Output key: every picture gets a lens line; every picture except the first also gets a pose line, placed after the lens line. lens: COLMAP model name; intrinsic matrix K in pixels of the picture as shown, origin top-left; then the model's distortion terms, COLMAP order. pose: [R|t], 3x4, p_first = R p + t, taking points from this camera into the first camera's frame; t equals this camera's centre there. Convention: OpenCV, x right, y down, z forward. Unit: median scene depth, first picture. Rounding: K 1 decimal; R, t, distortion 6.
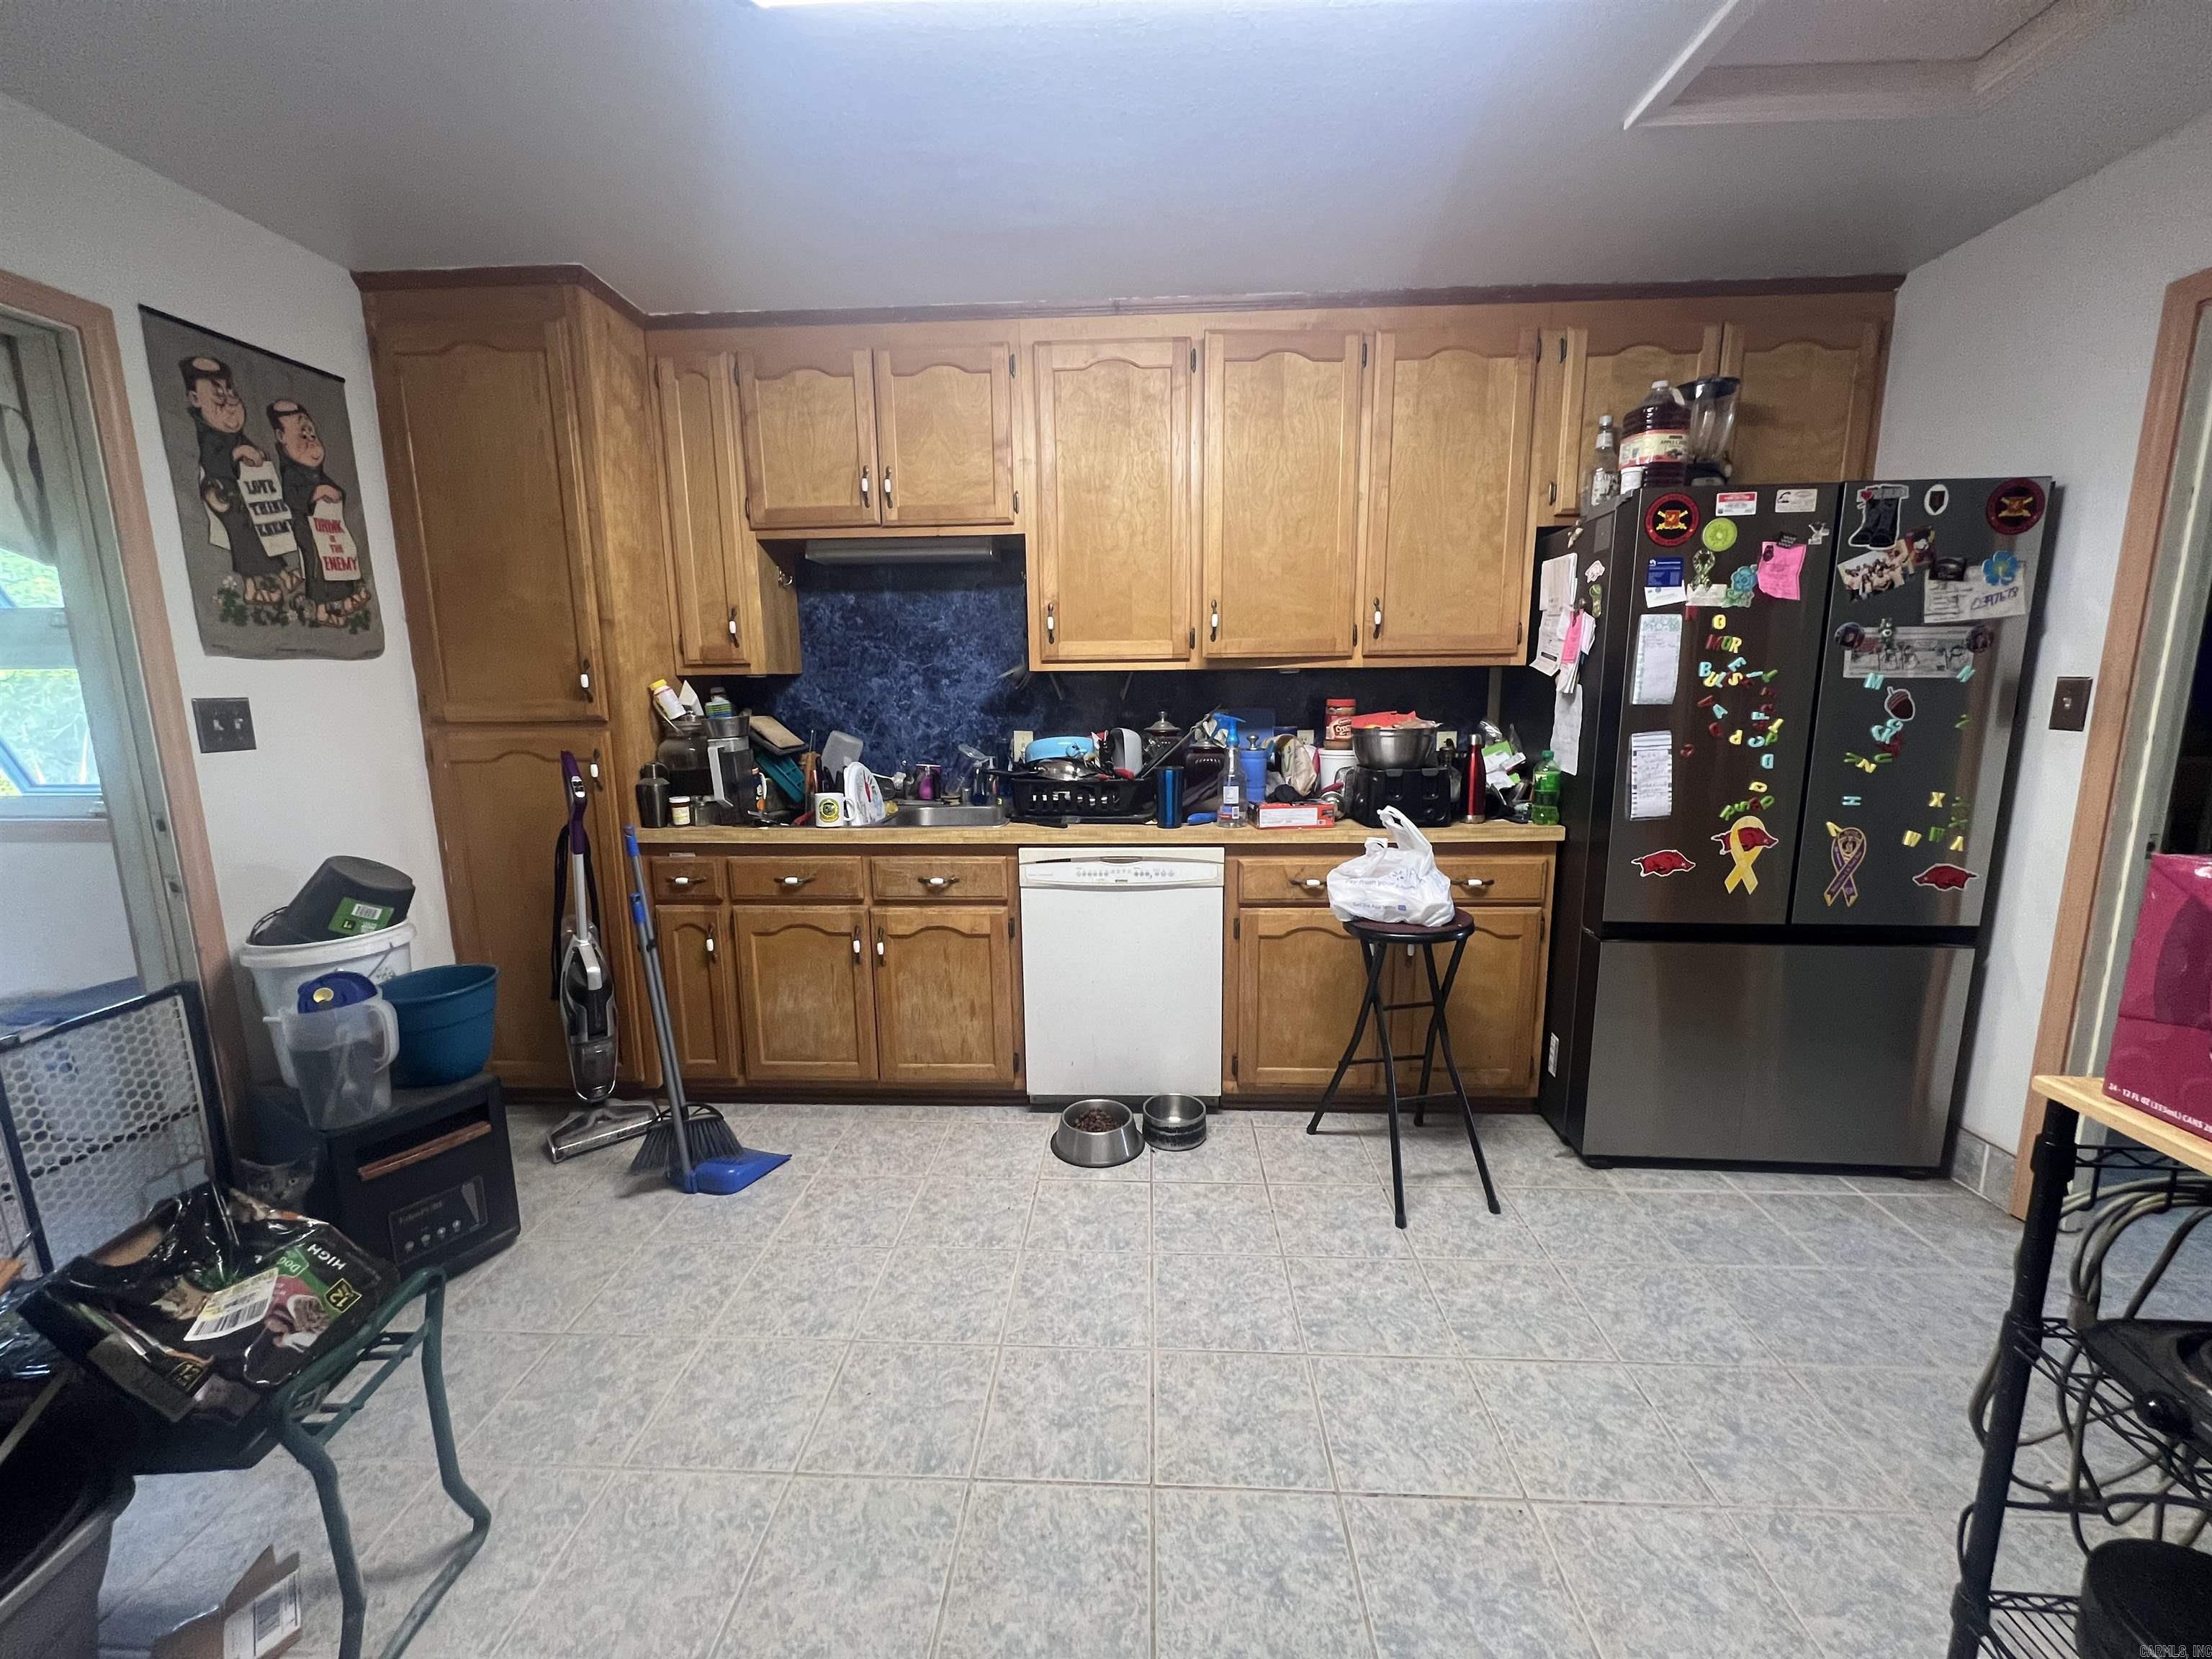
lens RADIAL K [[896.8, 0, 1107.7], [0, 896.8, 835.2], [0, 0, 1]] dist [0.000072, 0.000016]
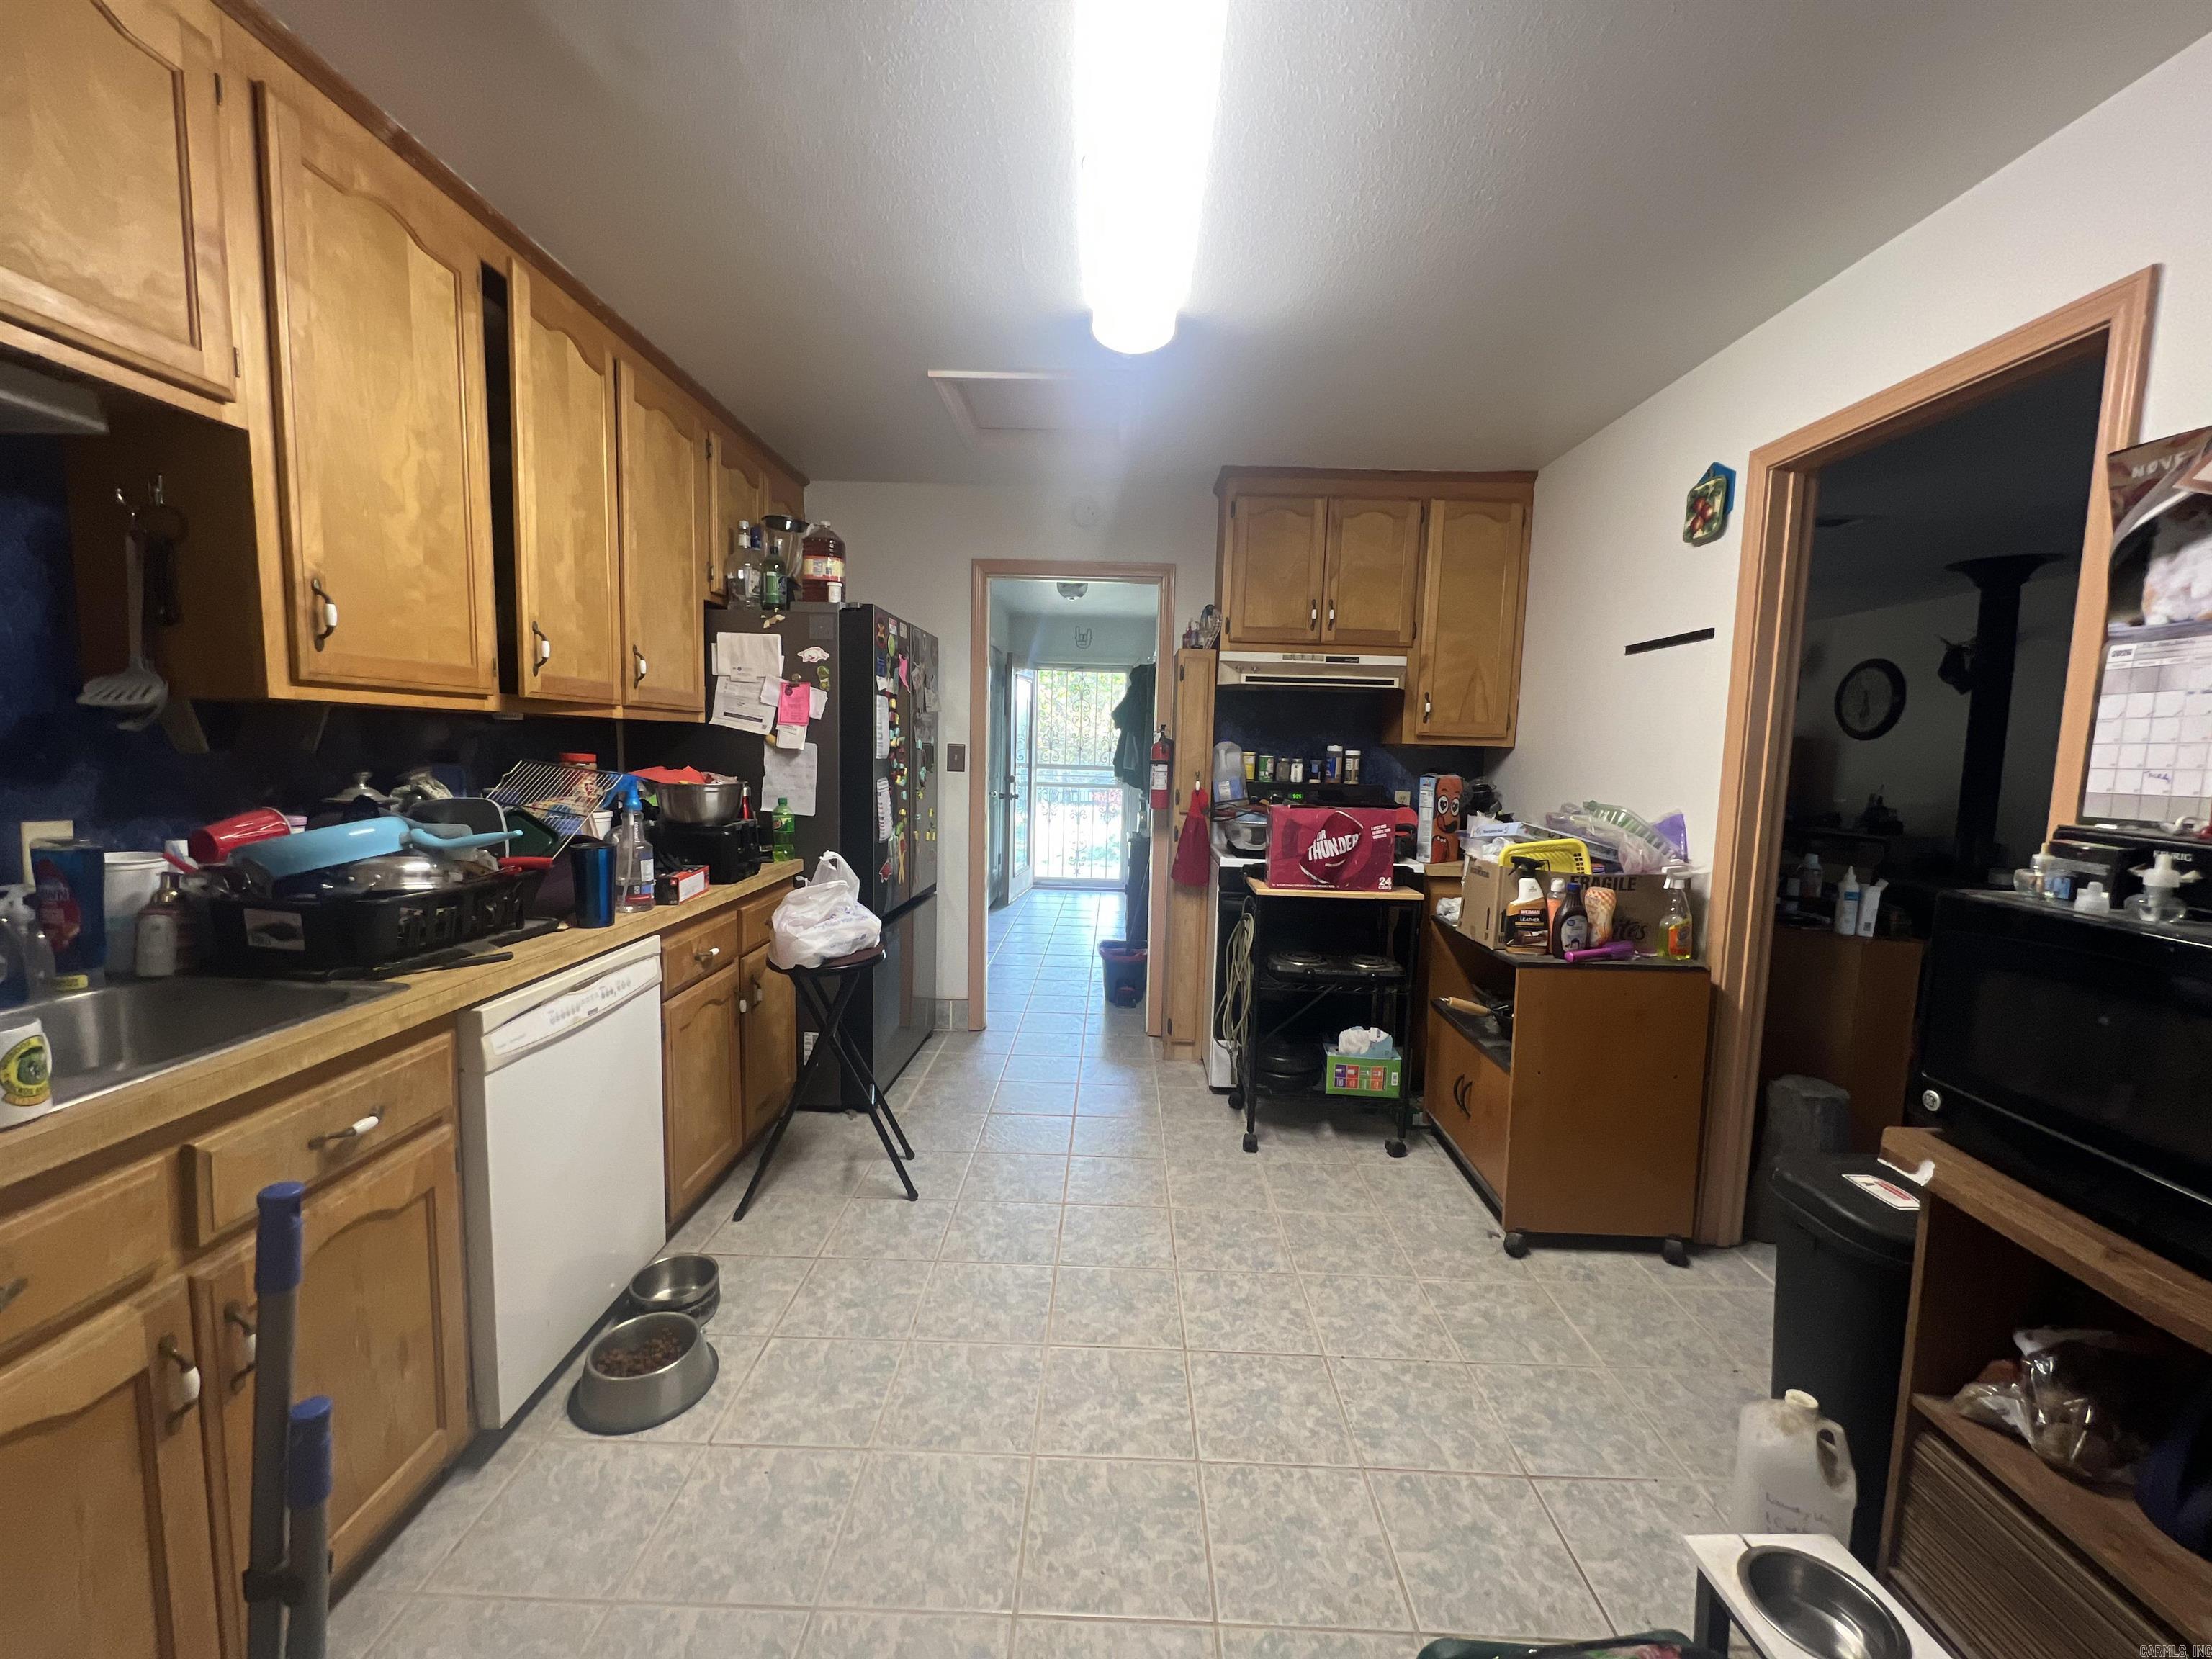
lens RADIAL K [[896.8, 0, 1107.7], [0, 896.8, 835.2], [0, 0, 1]] dist [0.000072, 0.000016]
pose [[-0.046717, -0.087780, 0.995044, -0.701581], [0.145755, 0.984871, 0.093726, -0.093071], [-0.988217, 0.149411, -0.033216, 0.616895]]
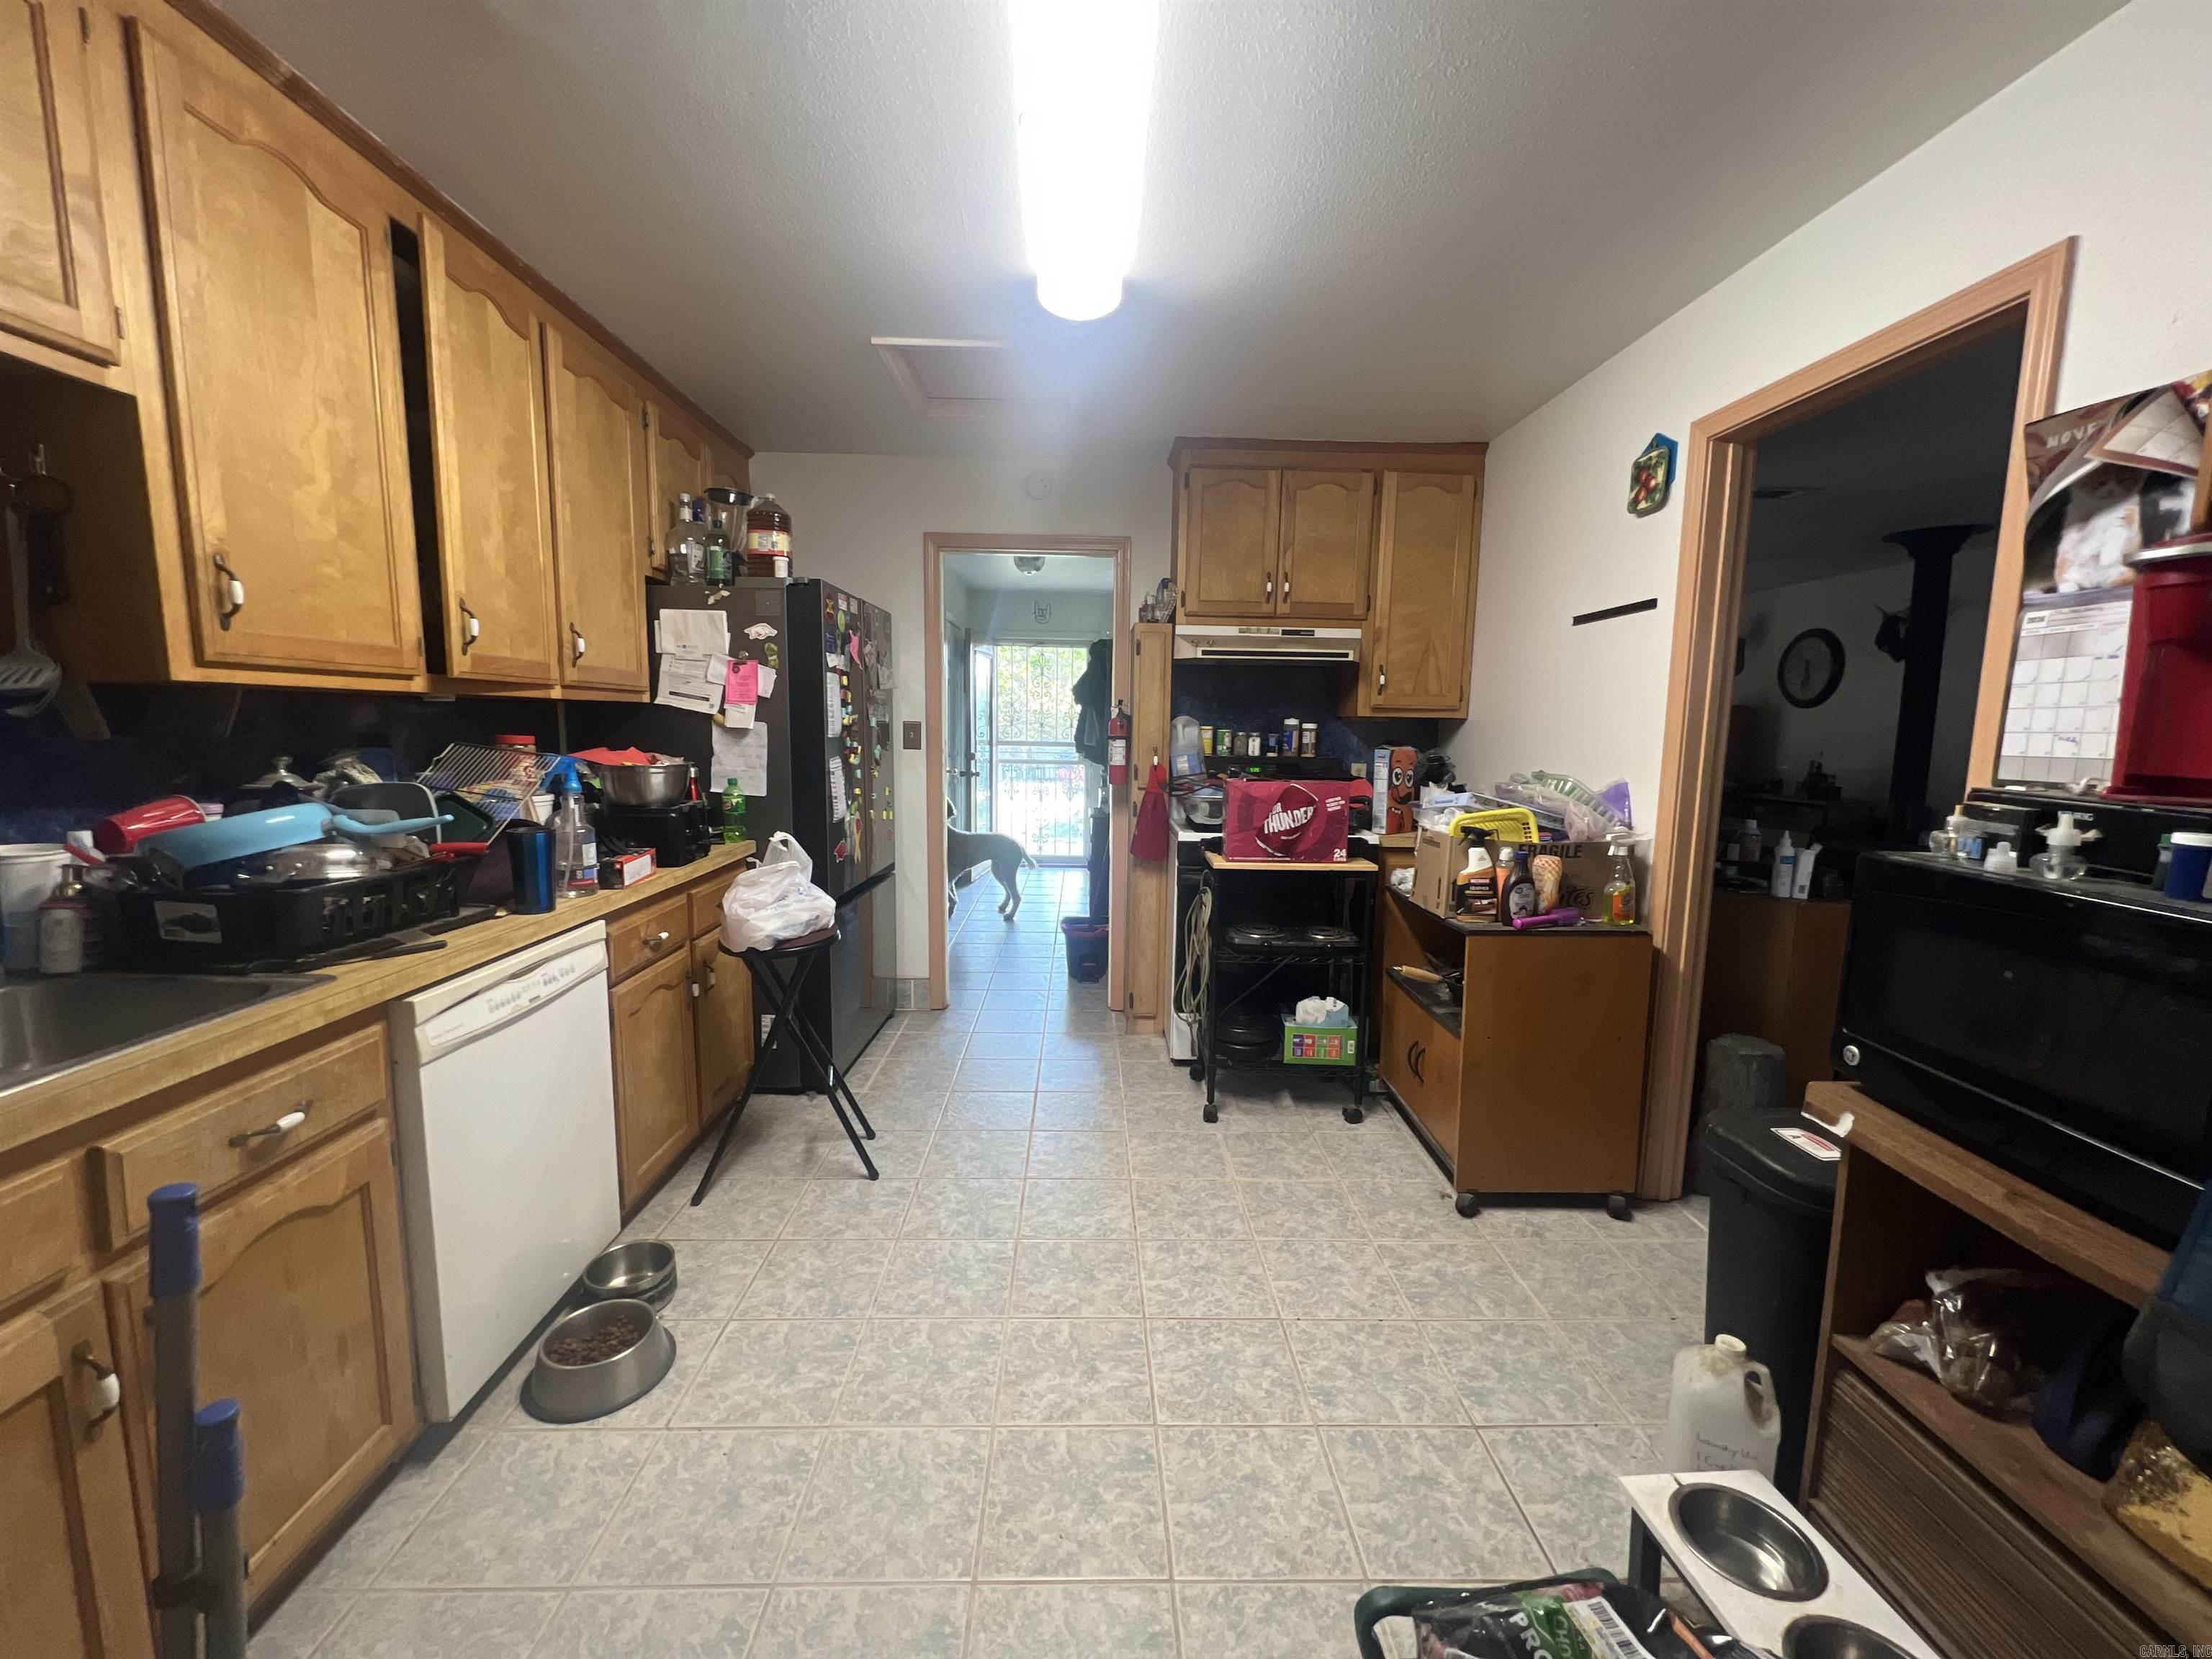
lens RADIAL K [[896.7, 0, 1108.6], [0, 896.7, 835.9], [0, 0, 1]] dist [0.000327, 0.000074]
pose [[-0.086123, -0.113702, 0.989775, -0.700041], [0.156631, 0.979567, 0.126159, -0.090437], [-0.983895, 0.165895, -0.066554, 0.604606]]
